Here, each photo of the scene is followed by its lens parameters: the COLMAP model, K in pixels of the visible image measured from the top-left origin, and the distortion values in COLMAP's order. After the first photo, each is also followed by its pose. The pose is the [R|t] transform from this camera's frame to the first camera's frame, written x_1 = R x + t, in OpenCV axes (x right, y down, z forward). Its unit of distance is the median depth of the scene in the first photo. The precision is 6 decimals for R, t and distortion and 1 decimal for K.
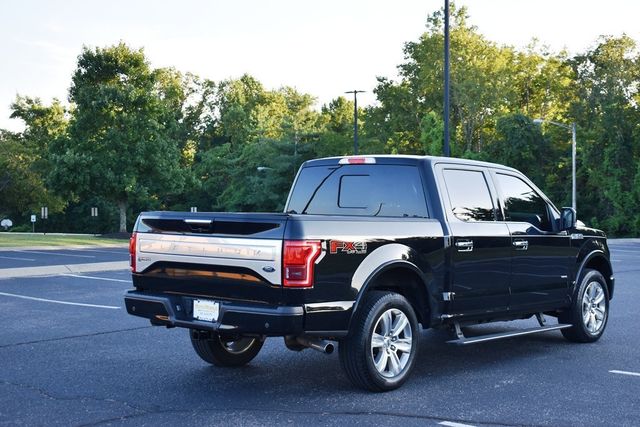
lens RADIAL K [[1031.7, 0, 320.0], [0, 1031.7, 213.5], [0, 0, 1]] dist [-0.018581, 0.014012]
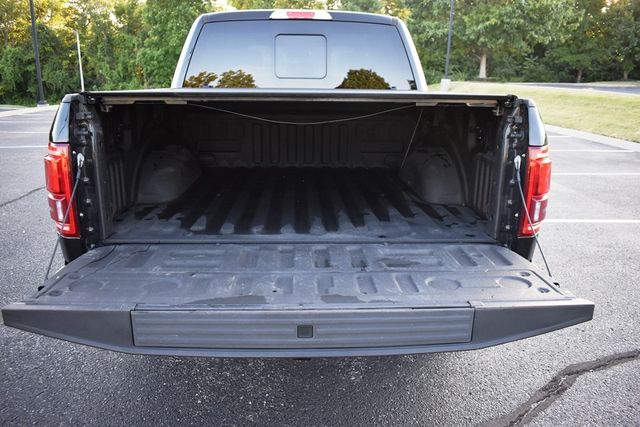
lens RADIAL K [[496.8, 0, 320.0], [0, 496.8, 213.5], [0, 0, 1]] dist [-0.090108, 0.004404]
pose [[0.733223, -0.185585, 0.654173, -0.034299], [0.008136, 0.964361, 0.264465, -0.000882], [-0.679940, -0.188589, 0.708602, 0.112903]]
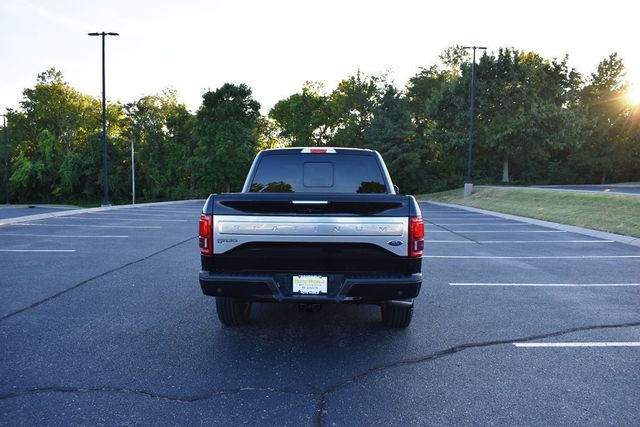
lens RADIAL K [[504.8, 0, 320.0], [0, 504.8, 213.5], [0, 0, 1]] dist [-0.092569, 0.009963]
pose [[0.781110, -0.047370, 0.622594, -0.057999], [0.013143, 0.998144, 0.059455, -0.001568], [-0.624255, -0.038258, 0.780283, 0.079184]]
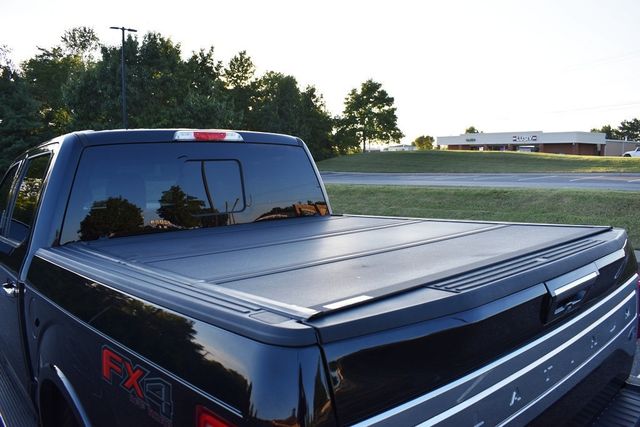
lens RADIAL K [[495.8, 0, 320.0], [0, 495.8, 213.5], [0, 0, 1]] dist [-0.090252, 0.006669]
pose [[0.146929, -0.107170, 0.983324, -0.039016], [0.051846, 0.993581, 0.100541, -0.005038], [-0.987787, 0.036209, 0.151543, 0.142266]]
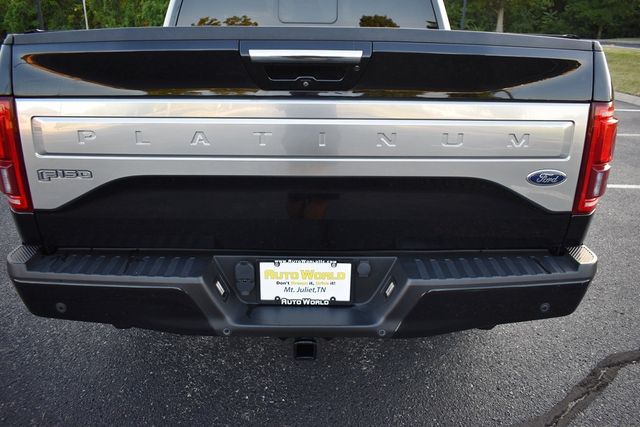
lens RADIAL K [[495.8, 0, 320.0], [0, 495.8, 213.5], [0, 0, 1]] dist [-0.090252, 0.006669]
pose [[0.747375, -0.234989, 0.621458, -0.030052], [0.007898, 0.938441, 0.345350, 0.000120], [-0.664355, -0.253198, 0.703224, 0.117305]]
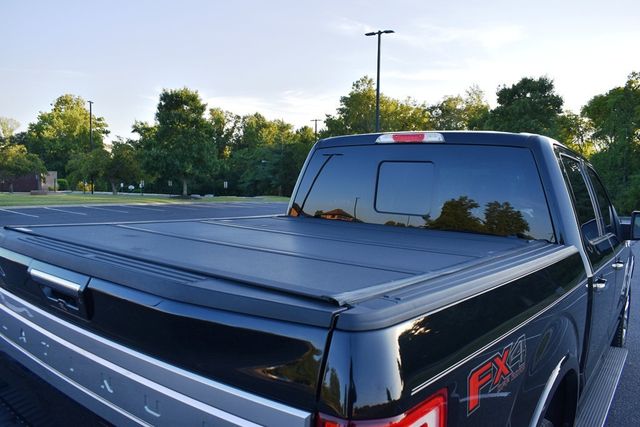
lens RADIAL K [[495.8, 0, 320.0], [0, 495.8, 213.5], [0, 0, 1]] dist [-0.090252, 0.006669]
pose [[0.998203, 0.018549, 0.056984, -0.005316], [-0.021824, 0.998113, 0.057394, -0.003447], [-0.055811, -0.058535, 0.996724, 0.112277]]
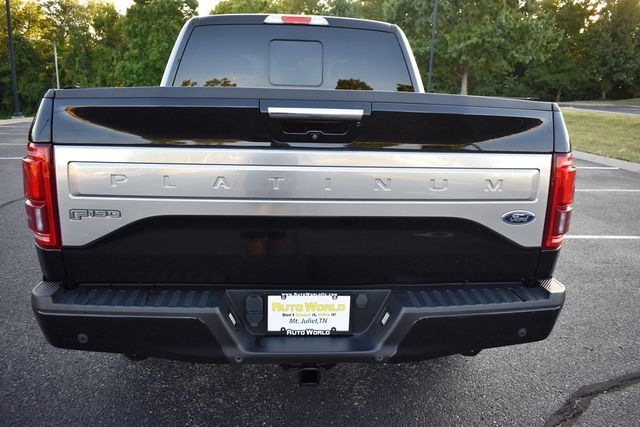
lens RADIAL K [[500.1, 0, 321.1], [0, 500.1, 214.8], [0, 0, 1]] dist [-0.087844, 0.002481]
pose [[0.705209, -0.160859, 0.690510, -0.033925], [-0.006876, 0.972325, 0.233532, 0.000152], [-0.708966, -0.169436, 0.684587, 0.115858]]
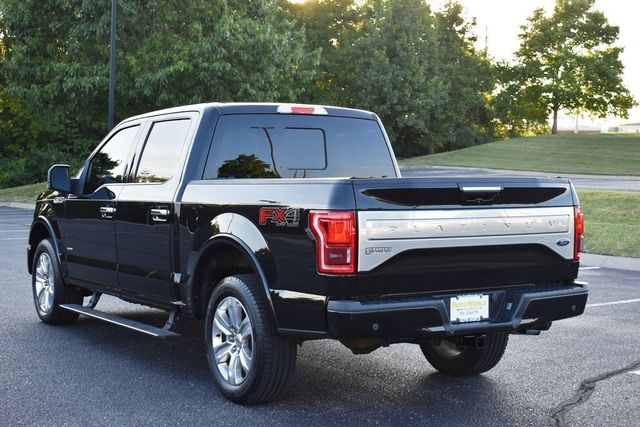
lens RADIAL K [[1066.6, 0, 320.0], [0, 1066.6, 213.5], [0, 0, 1]] dist [-0.006257, 0.014199]
pose [[0.290906, -0.053633, 0.955247, -0.119151], [0.015024, 0.998561, 0.051489, -0.002189], [-0.956634, -0.000627, 0.291293, 0.119094]]
